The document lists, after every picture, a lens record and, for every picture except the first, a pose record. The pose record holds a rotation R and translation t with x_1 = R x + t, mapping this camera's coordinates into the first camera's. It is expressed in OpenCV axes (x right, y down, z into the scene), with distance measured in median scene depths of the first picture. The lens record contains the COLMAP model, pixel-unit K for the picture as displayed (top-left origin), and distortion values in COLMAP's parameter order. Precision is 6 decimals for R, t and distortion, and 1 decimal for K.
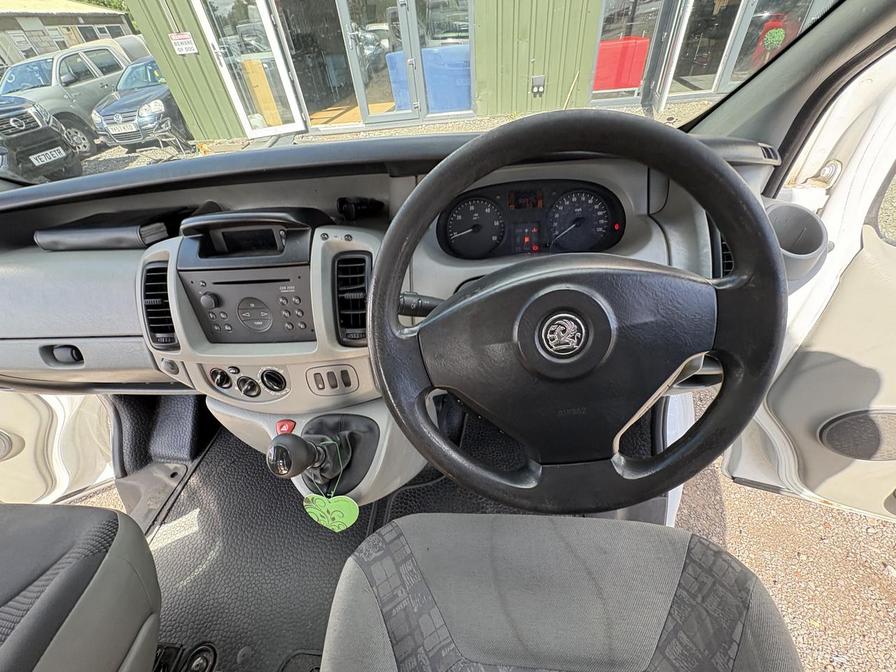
lens RADIAL K [[357.9, 0, 451.3], [0, 357.9, 337.9], [0, 0, 1]] dist [-0.001435, -0.000233]
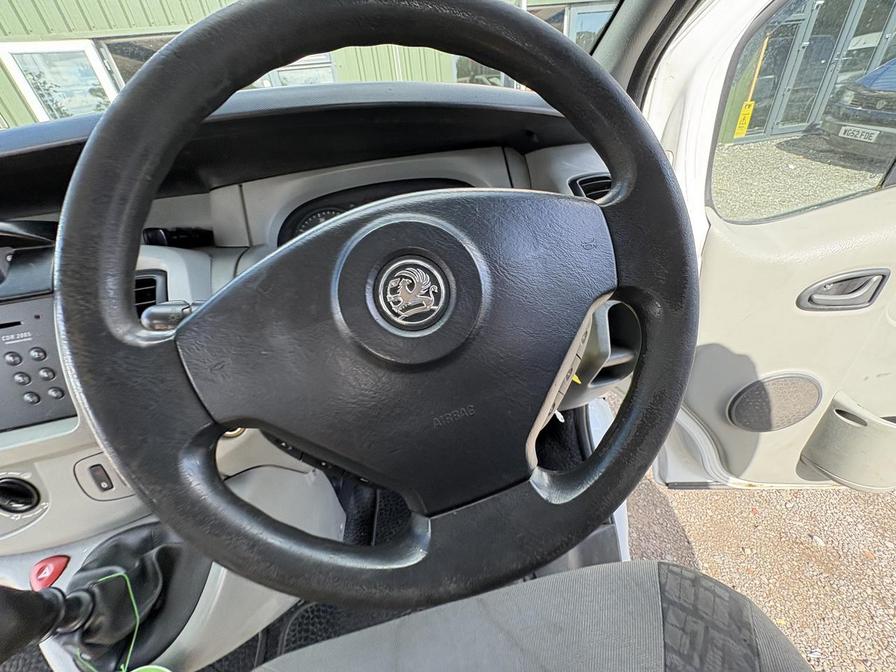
lens RADIAL K [[356.4, 0, 448.2], [0, 356.4, 336.9], [0, 0, 1]] dist [0.000569, -0.000018]
pose [[0.961633, -0.152050, 0.228349, 0.122889], [0.192332, 0.967200, -0.165929, 0.104960], [-0.195630, 0.203482, 0.959335, 0.221561]]
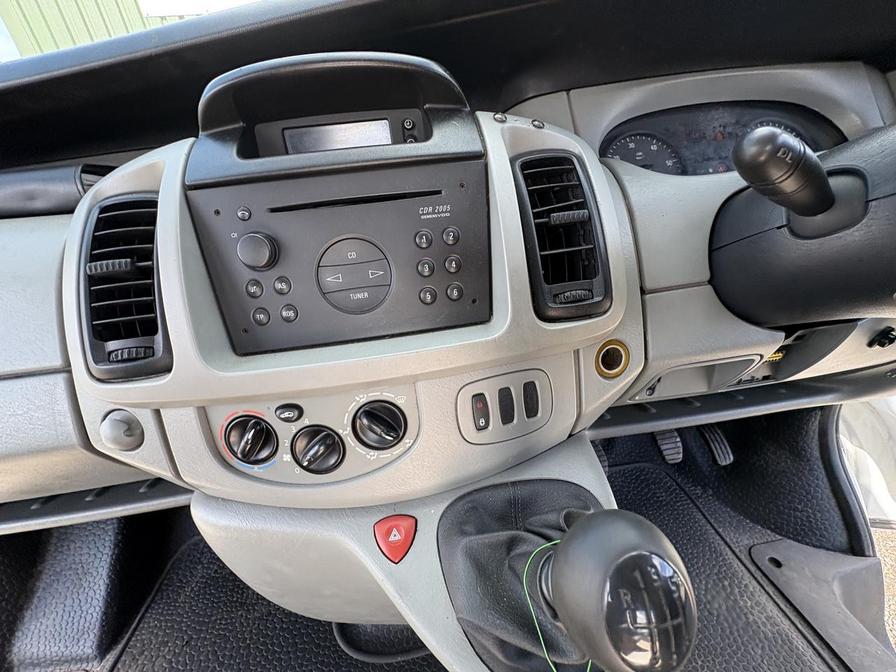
lens RADIAL K [[359.6, 0, 453.0], [0, 359.6, 335.3], [0, 0, 1]] dist [0.001397, 0.000040]
pose [[0.981408, -0.085232, 0.171972, -0.489438], [0.125971, 0.962043, -0.242084, 0.137307], [-0.144811, 0.259247, 0.954893, 0.522572]]
